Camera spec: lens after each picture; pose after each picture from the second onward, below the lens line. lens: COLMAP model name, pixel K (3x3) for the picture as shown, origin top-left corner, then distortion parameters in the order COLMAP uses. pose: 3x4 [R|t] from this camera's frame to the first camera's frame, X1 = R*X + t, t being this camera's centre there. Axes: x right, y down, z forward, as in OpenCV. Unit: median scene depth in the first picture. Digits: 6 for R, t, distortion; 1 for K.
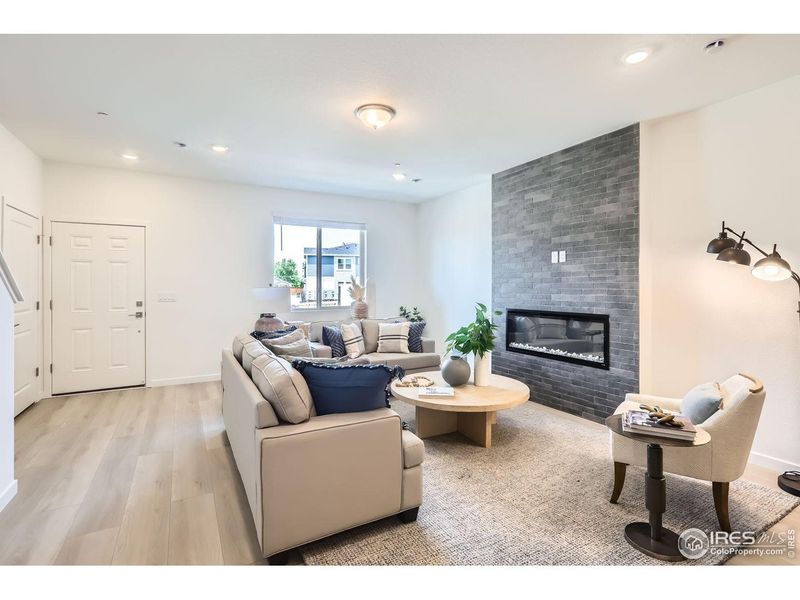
lens RADIAL K [[418.4, 0, 400.0], [0, 418.4, 300.0], [0, 0, 1]] dist [-0.001685, 0.000180]
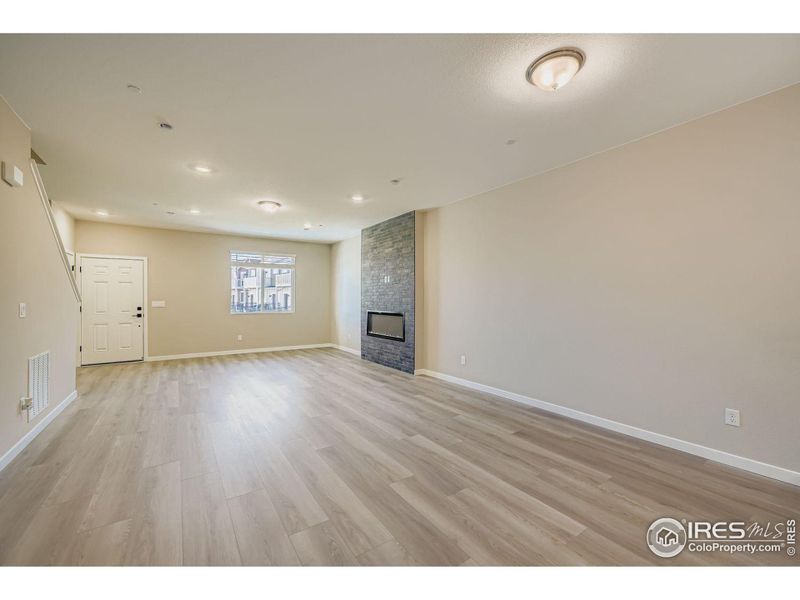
lens RADIAL K [[330.7, 0, 396.3], [0, 330.7, 299.1], [0, 0, 1]] dist [-0.001371, 0.000147]
pose [[0.997176, -0.000447, 0.075098, 0.267918], [0.002440, 0.999647, -0.026443, 0.009445], [-0.075059, 0.026552, 0.996826, -0.340538]]
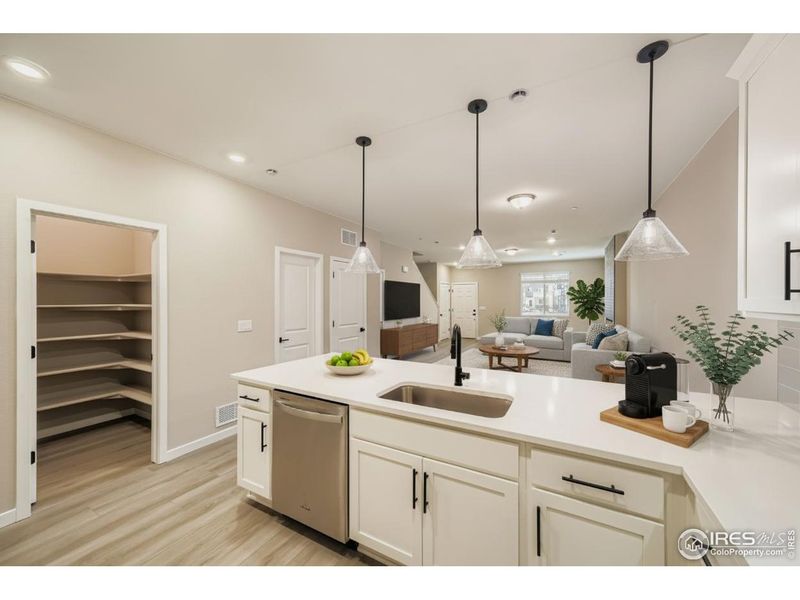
lens RADIAL K [[306.0, 0, 400.5], [0, 306.0, 302.5], [0, 0, 1]] dist [0.001478, 0.000130]
pose [[0.523004, 0.003509, -0.852323, 0.980755], [-0.019681, 0.999775, -0.007961, -0.021018], [0.852103, 0.020939, 0.522955, -0.588294]]
